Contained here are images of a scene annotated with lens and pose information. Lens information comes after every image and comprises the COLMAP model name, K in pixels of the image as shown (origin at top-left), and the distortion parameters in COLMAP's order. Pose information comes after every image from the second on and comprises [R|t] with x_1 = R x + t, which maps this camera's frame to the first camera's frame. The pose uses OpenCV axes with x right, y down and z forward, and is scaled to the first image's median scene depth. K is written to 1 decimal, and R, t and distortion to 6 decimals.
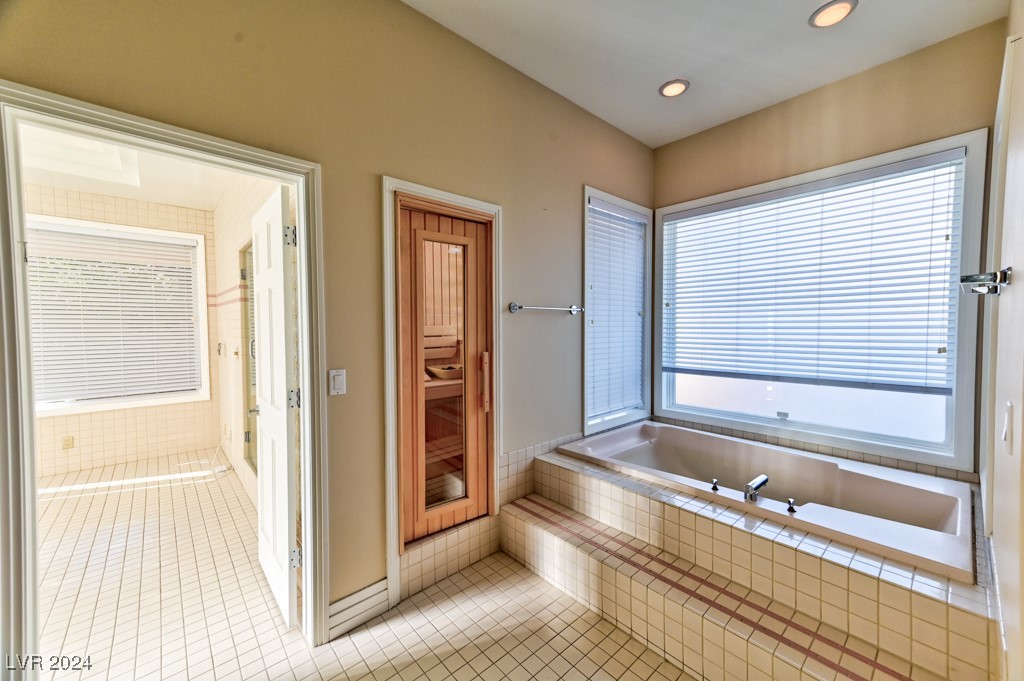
lens RADIAL K [[395.9, 0, 515.9], [0, 395.9, 339.9], [0, 0, 1]] dist [0.019550, 0.003691]
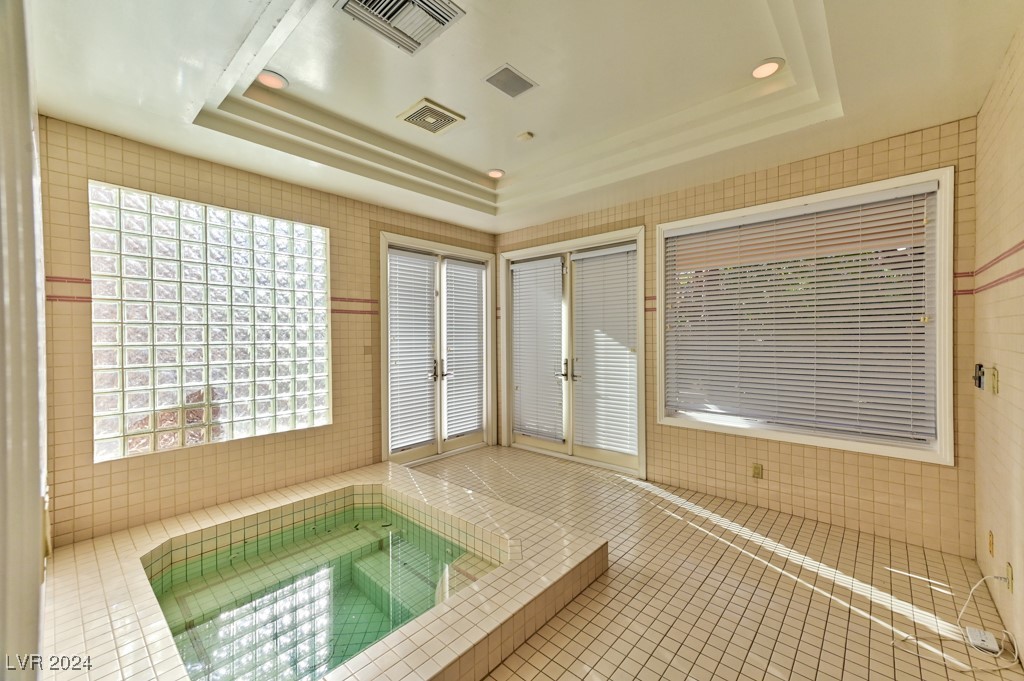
lens RADIAL K [[406.2, 0, 512.0], [0, 406.2, 340.5], [0, 0, 1]] dist [0.020746, 0.000168]
pose [[0.104712, 0.010880, -0.994443, -0.268117], [-0.028672, 0.999558, 0.007917, -0.008714], [0.994089, 0.027684, 0.104978, 0.343868]]
